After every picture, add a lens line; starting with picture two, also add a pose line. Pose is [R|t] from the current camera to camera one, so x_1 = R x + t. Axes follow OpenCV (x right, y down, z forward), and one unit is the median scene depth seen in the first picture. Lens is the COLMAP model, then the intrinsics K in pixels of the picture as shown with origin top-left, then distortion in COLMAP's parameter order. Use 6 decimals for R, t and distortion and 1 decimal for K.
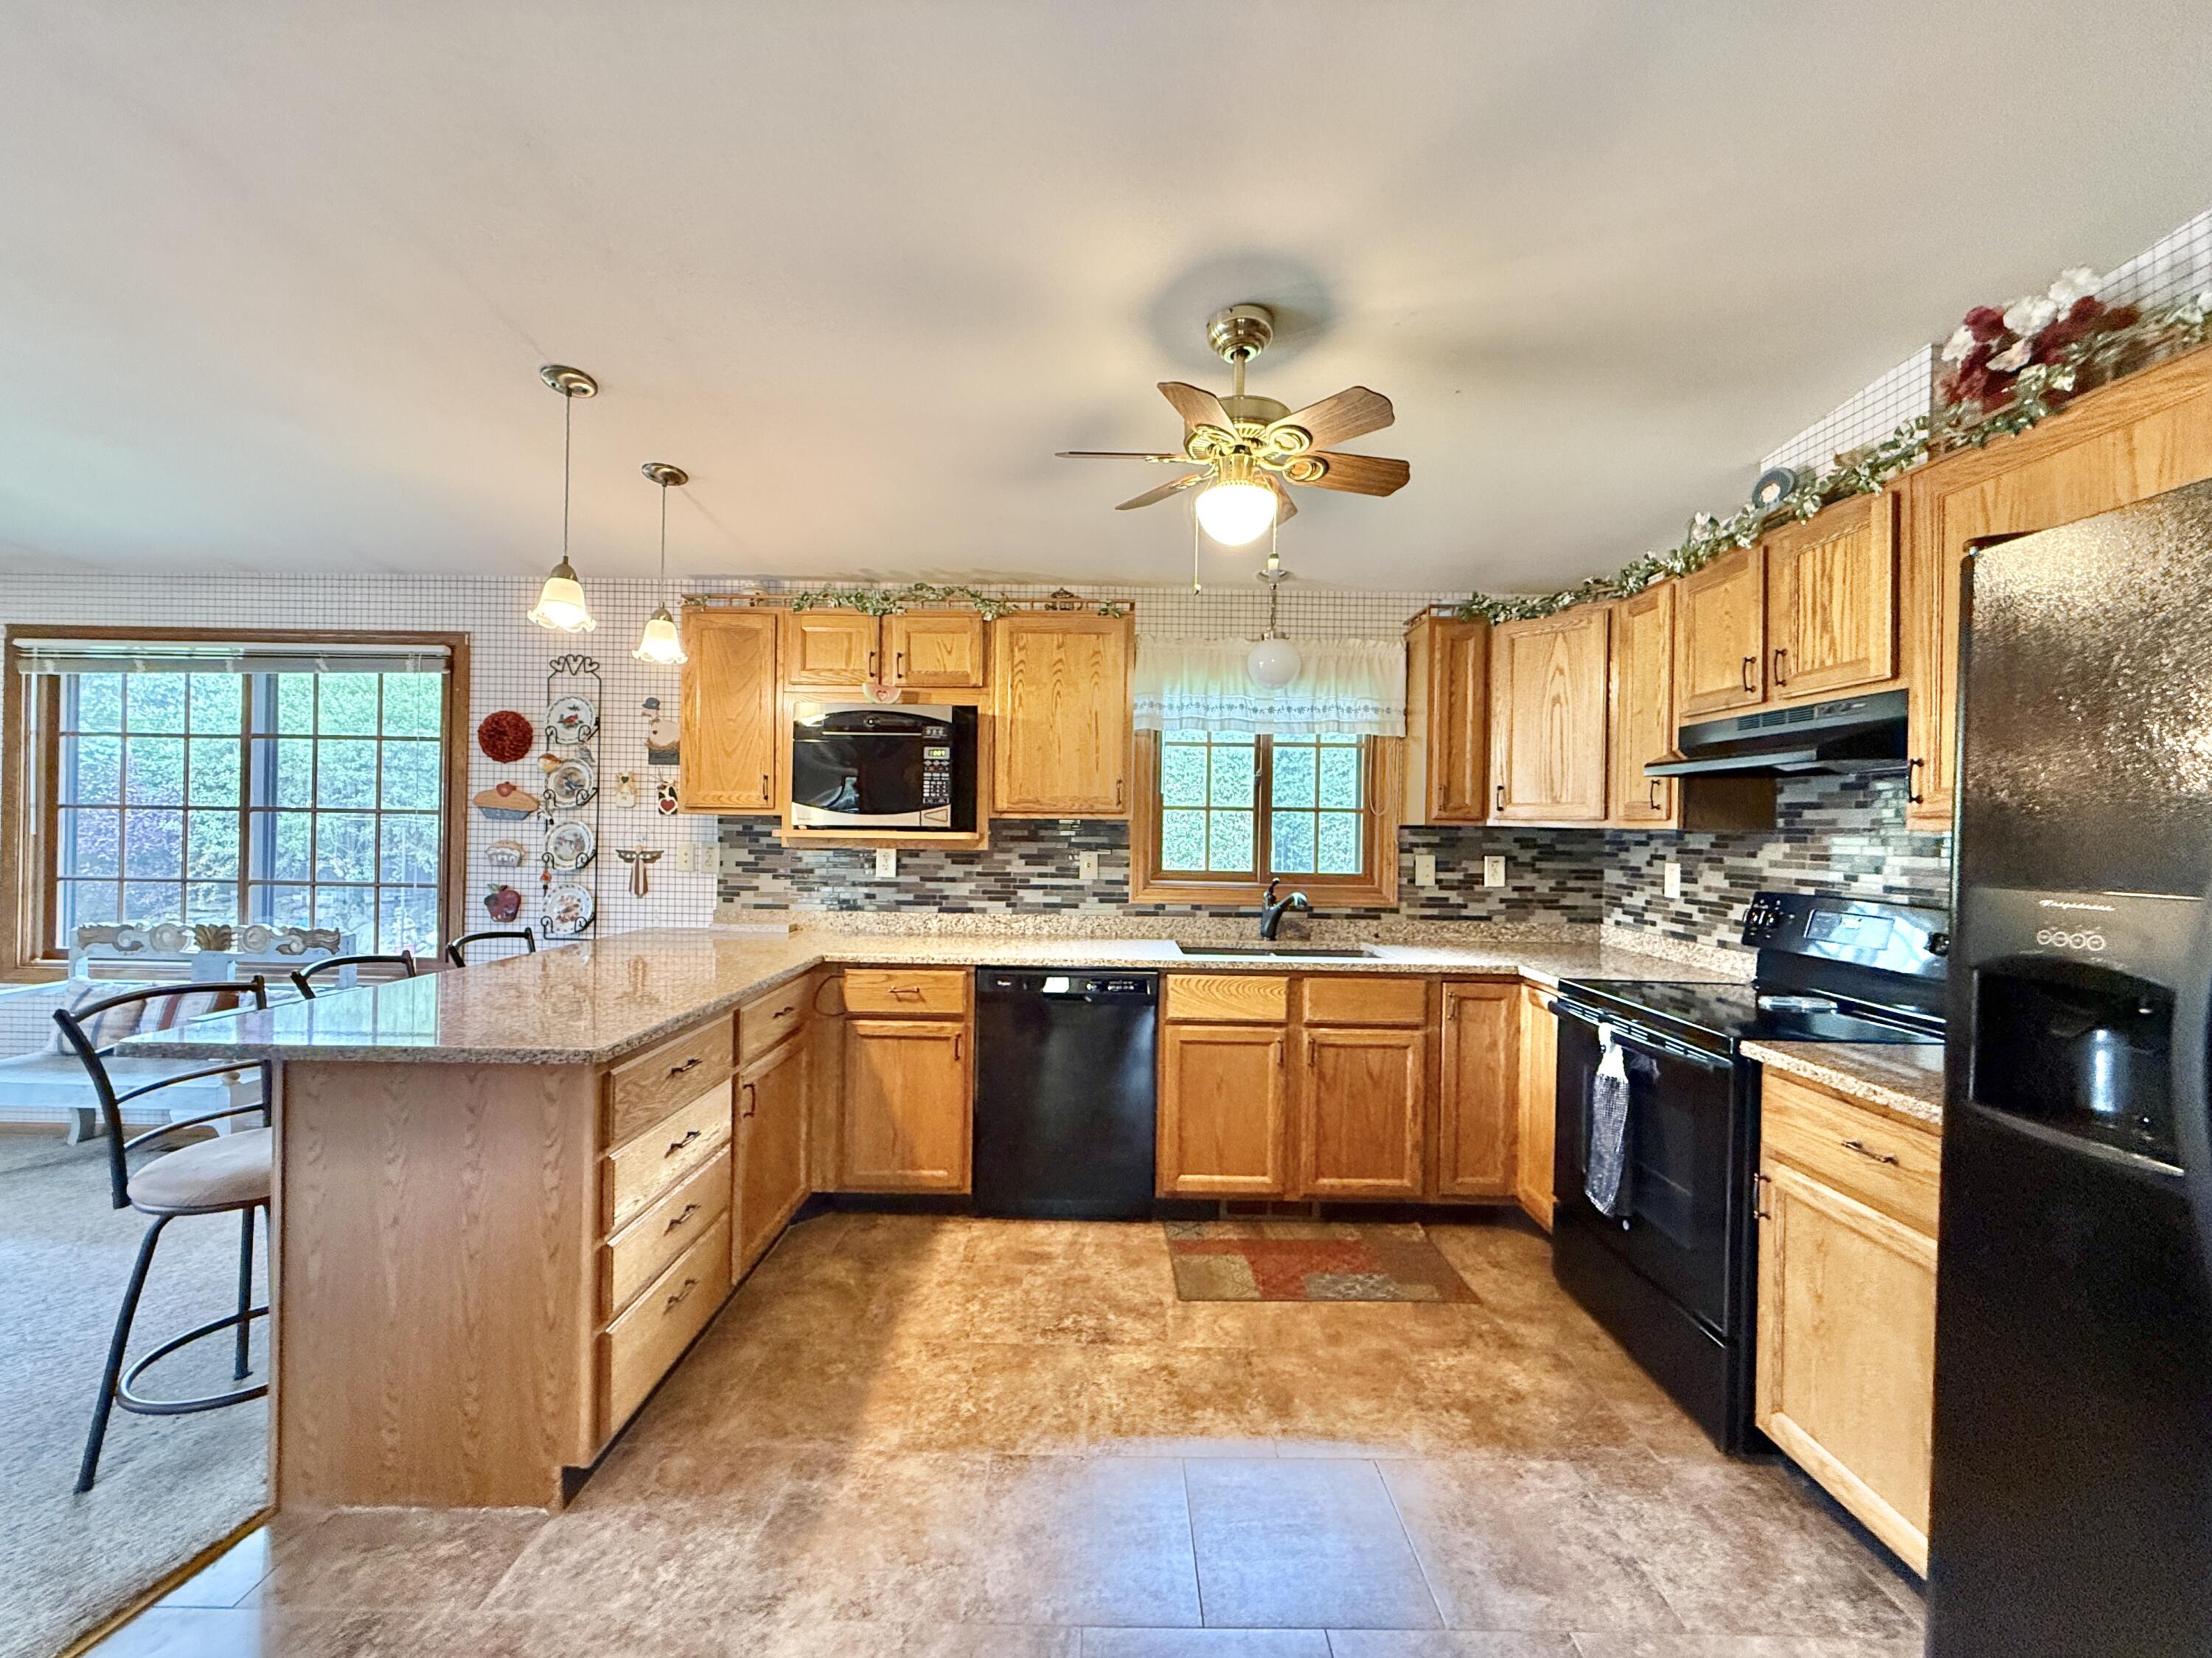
lens RADIAL K [[896.3, 0, 1099.3], [0, 896.3, 829.0], [0, 0, 1]] dist [-0.001125, 0.000342]
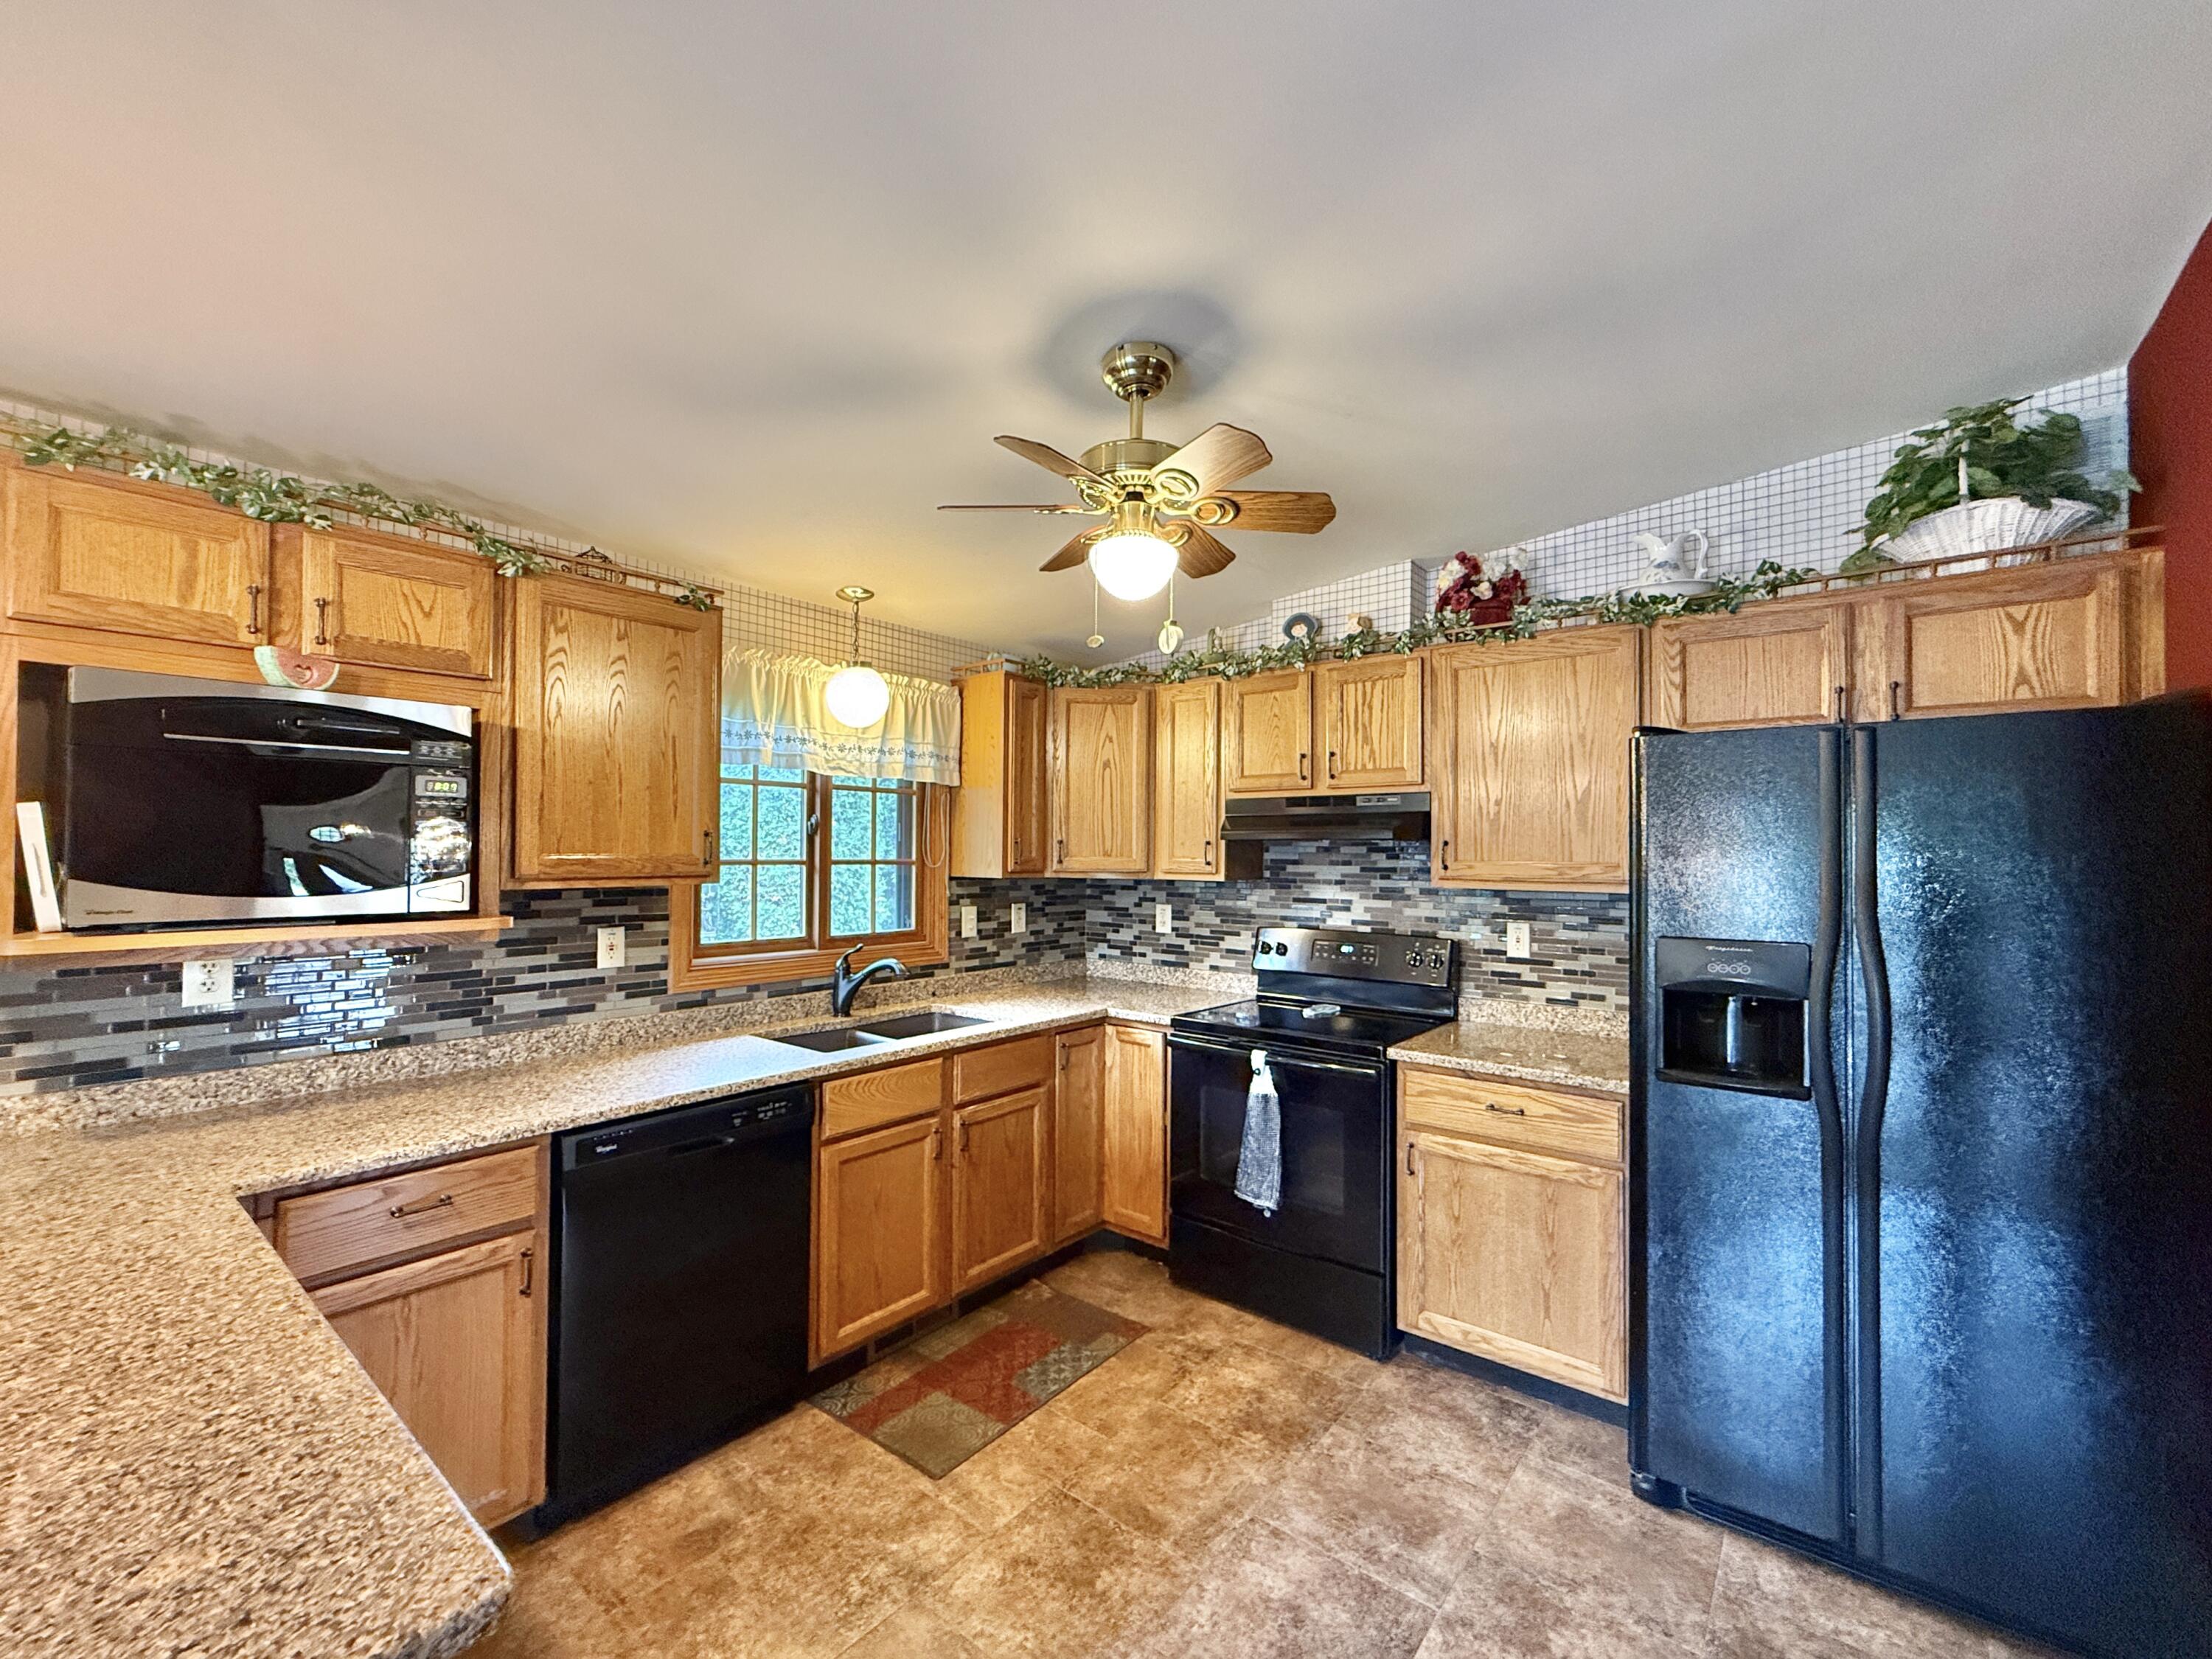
lens RADIAL K [[919.5, 0, 1110.8], [0, 919.5, 841.0], [0, 0, 1]] dist [0.001143, 0.000367]
pose [[0.623085, -0.001096, 0.782153, -0.332919], [0.005747, 0.999978, -0.003177, -0.038819], [-0.782133, 0.006475, 0.623078, 0.245506]]
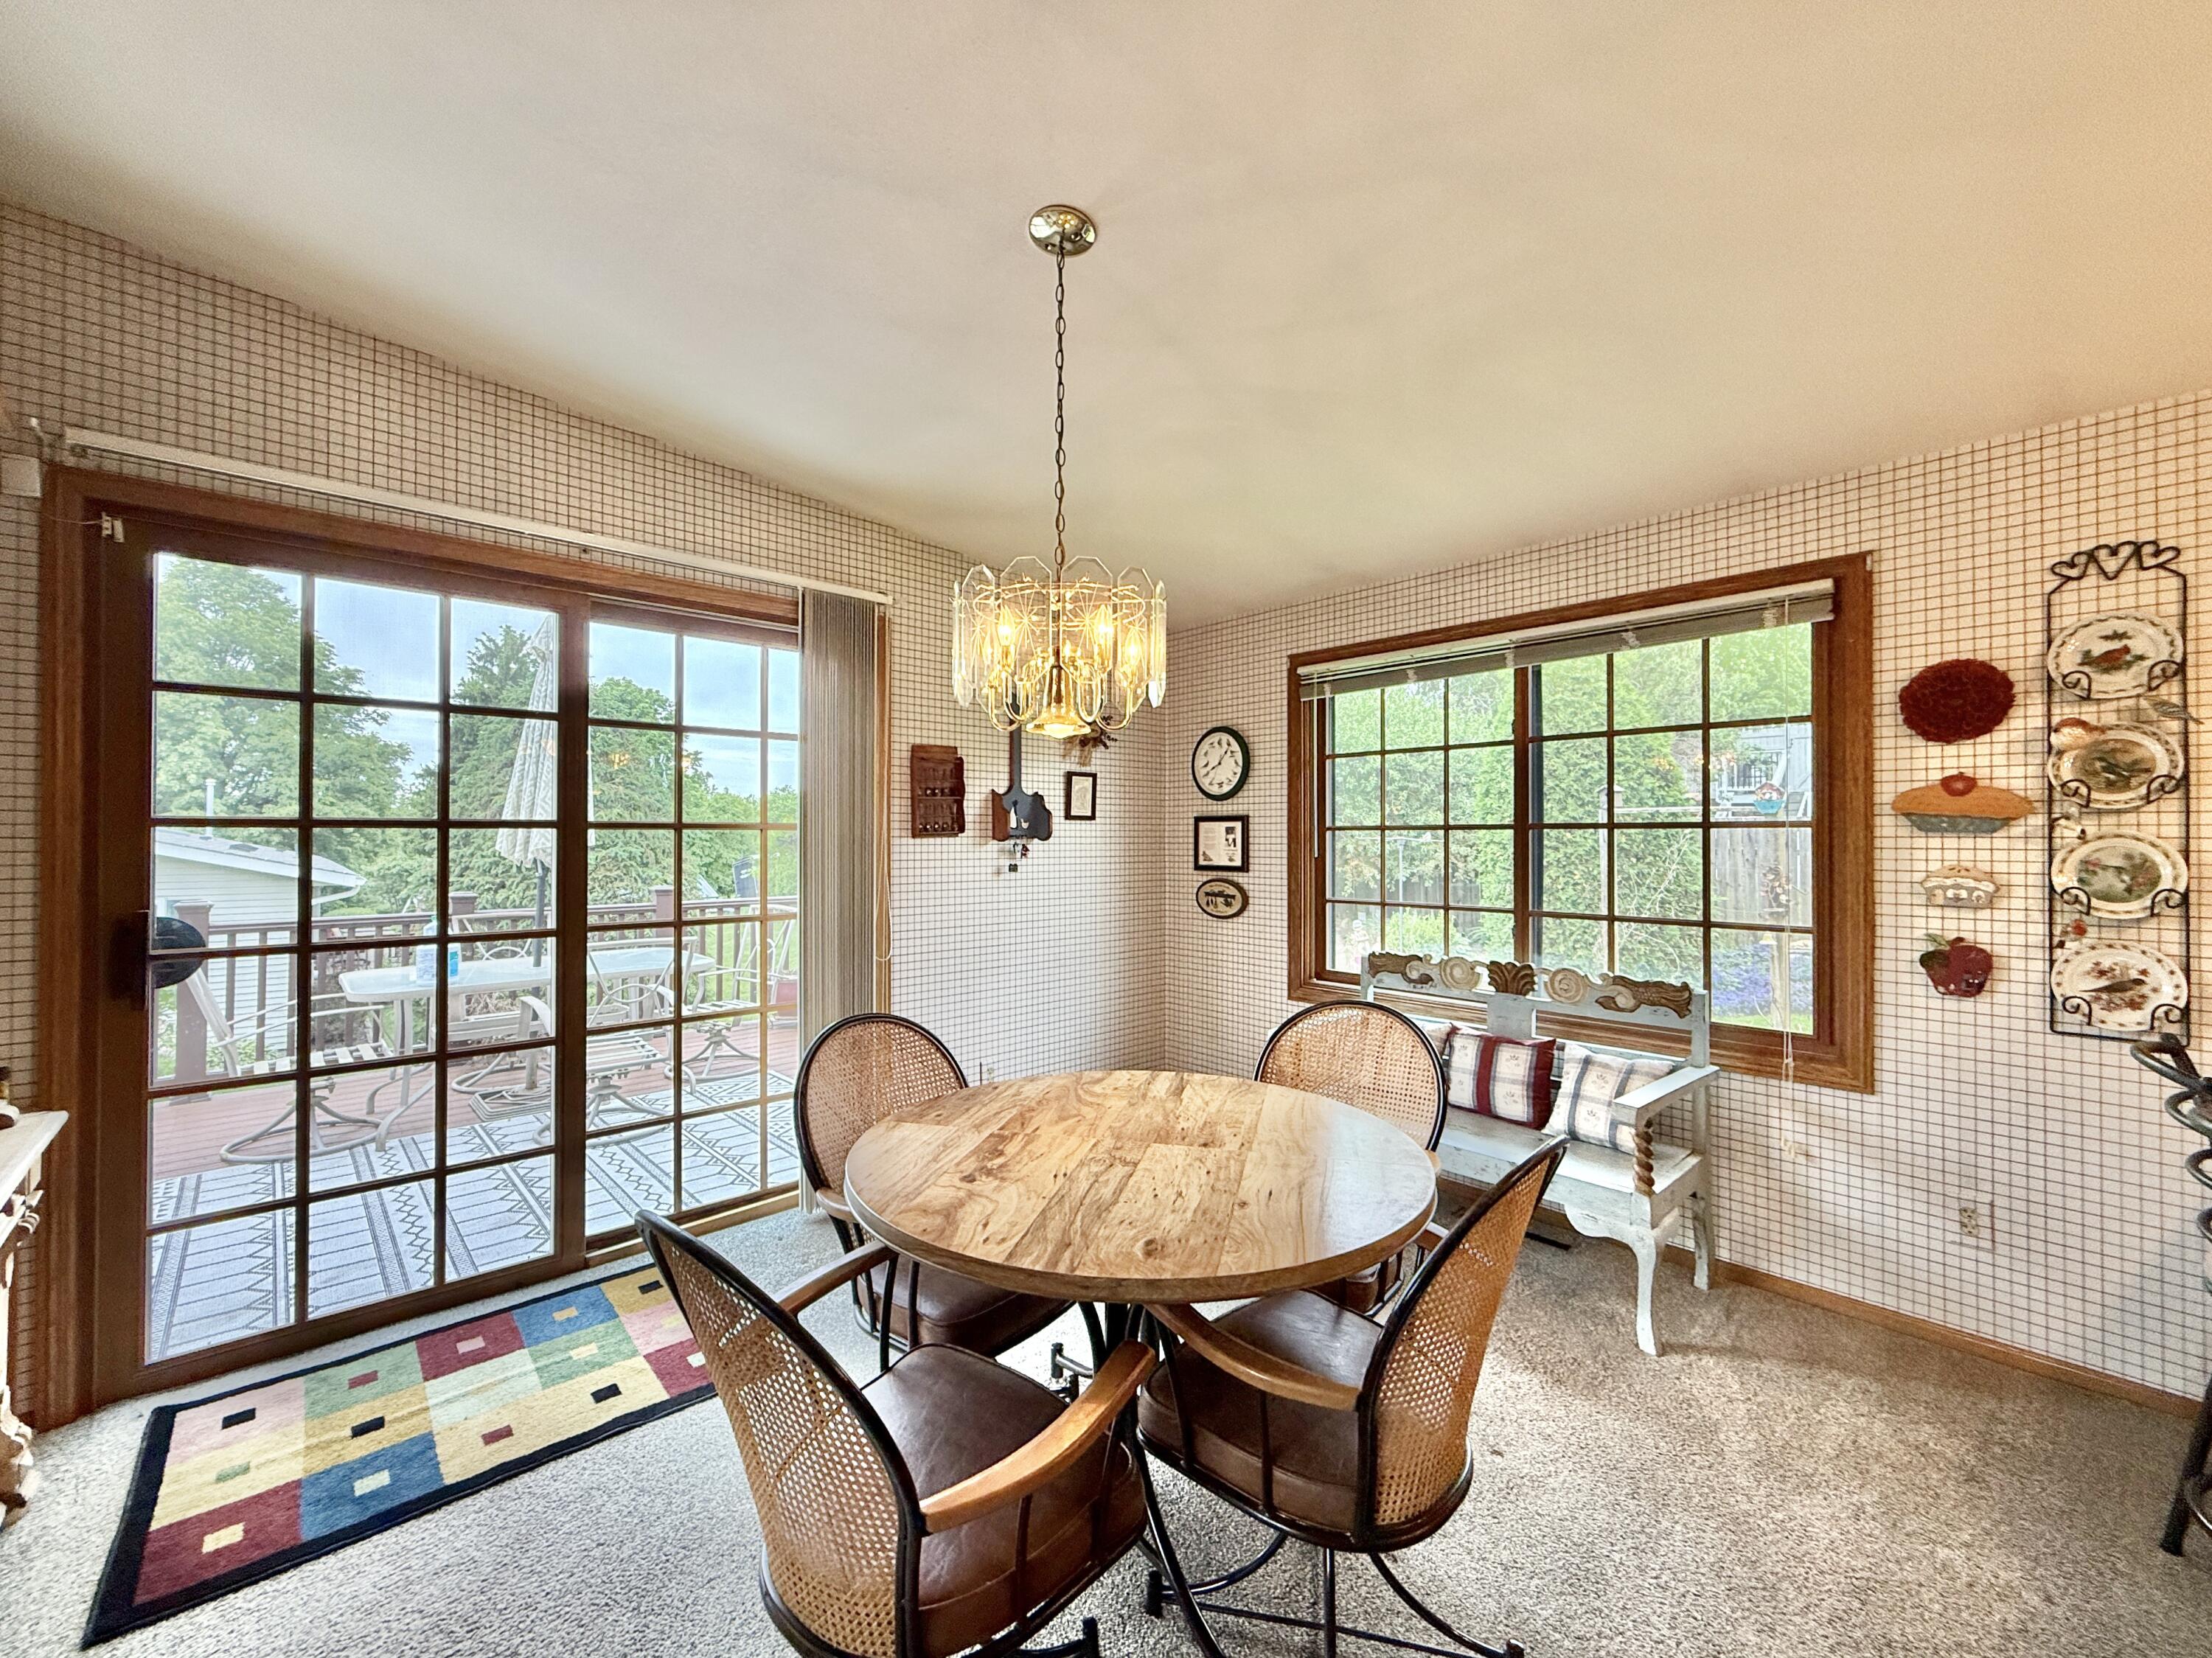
lens RADIAL K [[896.3, 0, 1099.3], [0, 896.3, 829.0], [0, 0, 1]] dist [-0.001125, 0.000342]
pose [[0.676177, -0.023979, -0.736349, -0.611535], [0.010021, 0.999677, -0.023352, -0.004350], [0.736671, 0.008411, 0.676199, 0.133215]]
